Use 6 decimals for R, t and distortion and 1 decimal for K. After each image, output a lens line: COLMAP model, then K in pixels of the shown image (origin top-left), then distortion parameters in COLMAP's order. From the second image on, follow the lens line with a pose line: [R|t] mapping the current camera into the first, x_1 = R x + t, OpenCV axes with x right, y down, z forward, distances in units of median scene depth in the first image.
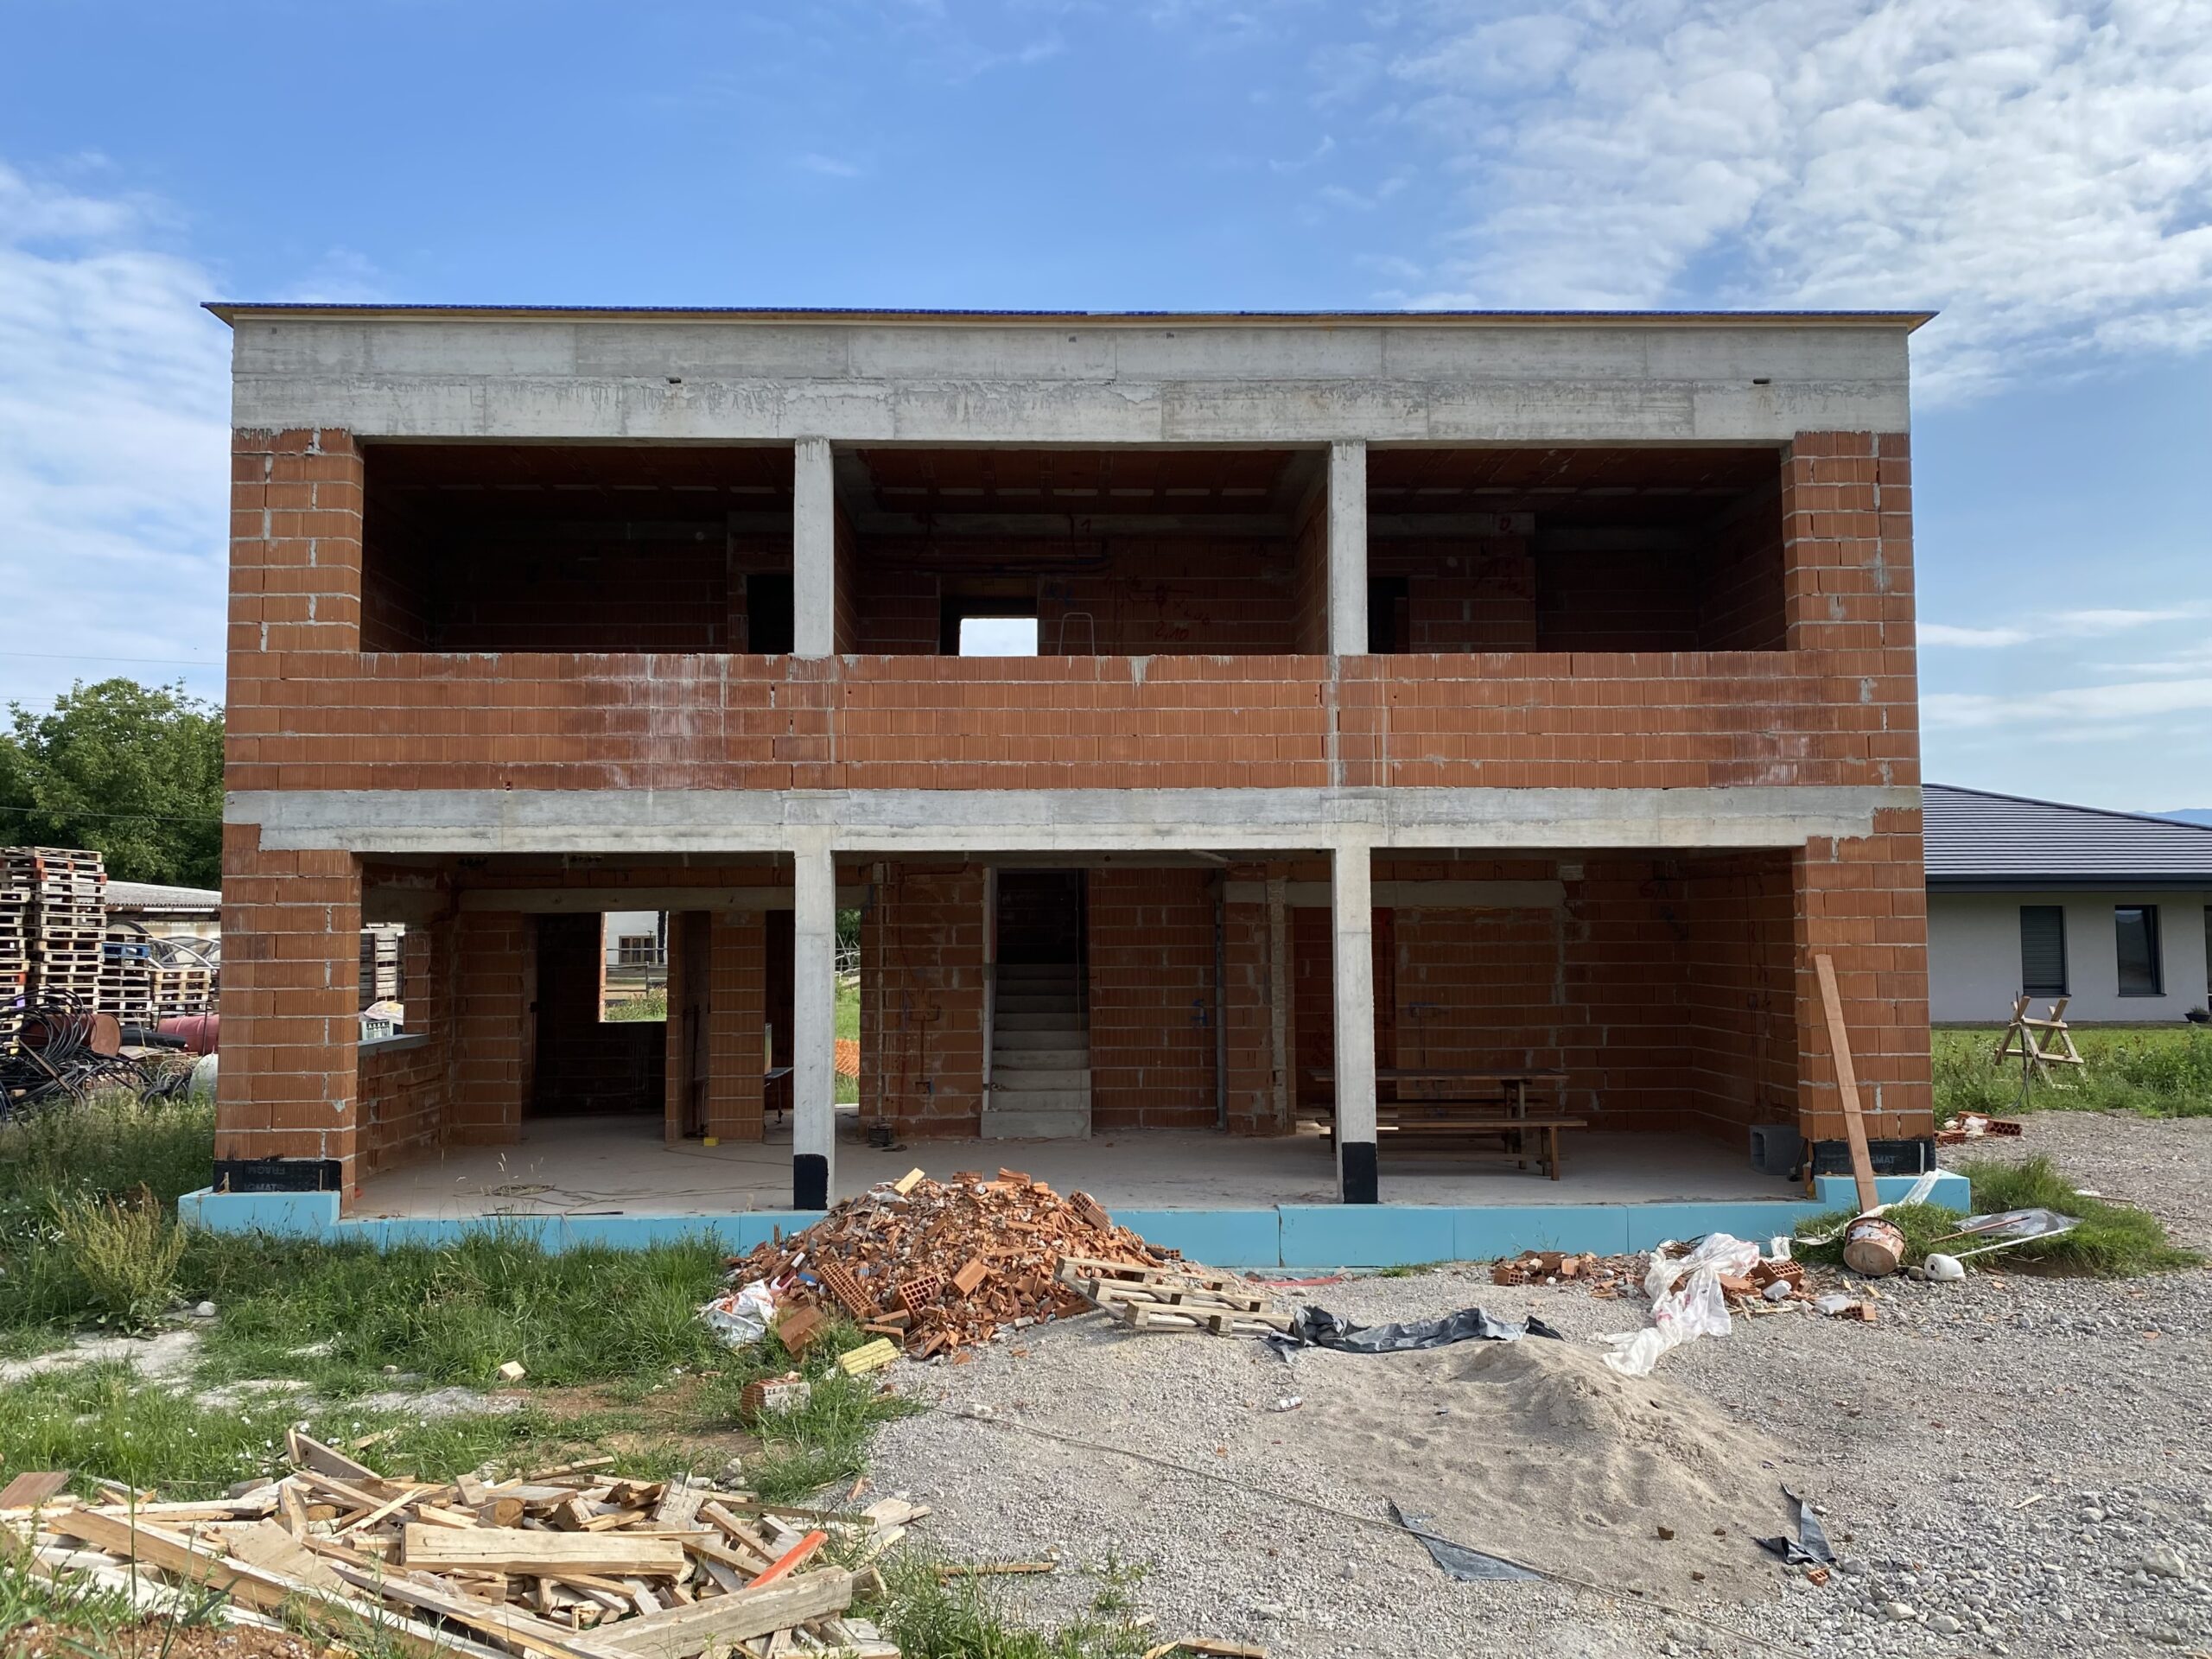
lens RADIAL K [[1733.5, 0, 1070.5], [0, 1733.5, 834.2], [0, 0, 1]] dist [0.118081, -0.244215]
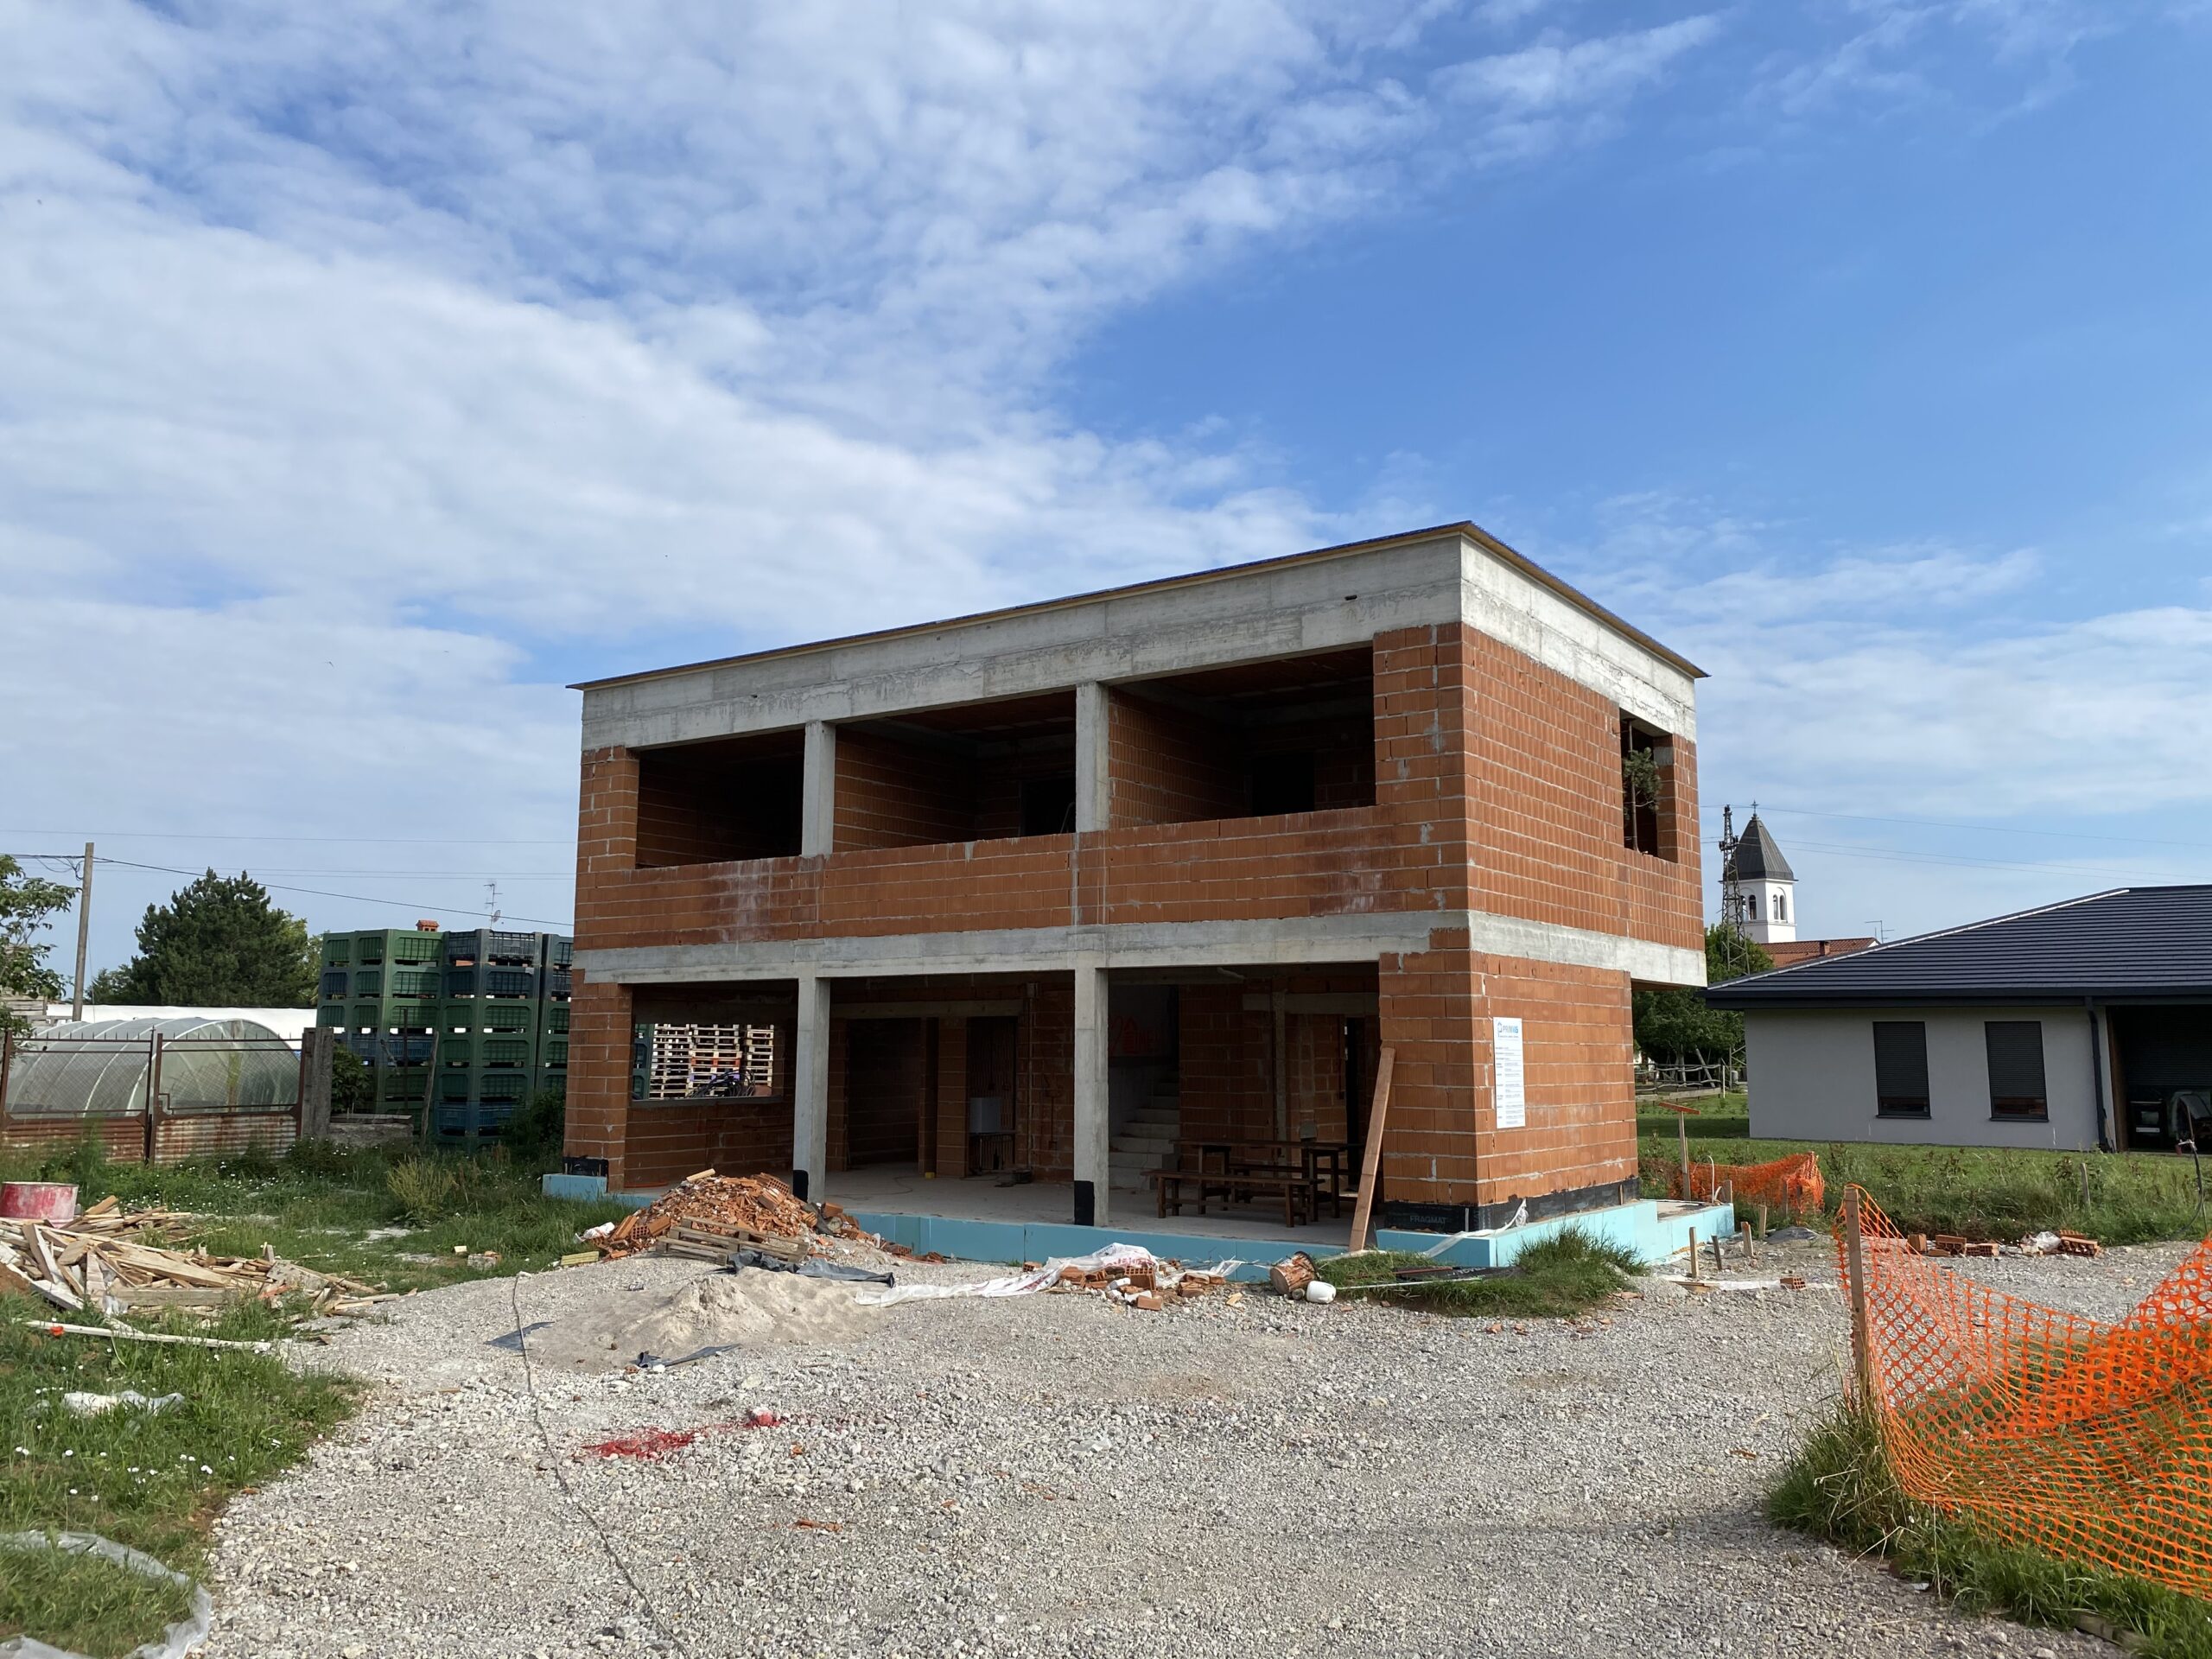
lens RADIAL K [[1667.6, 0, 1106.0], [0, 1667.6, 829.5], [0, 0, 1]] dist [0.162723, -0.000375]
pose [[0.805673, -0.067929, -0.588453, 0.972179], [0.024105, 0.996340, -0.082010, 0.006894], [0.591870, 0.051889, 0.804361, -0.083049]]
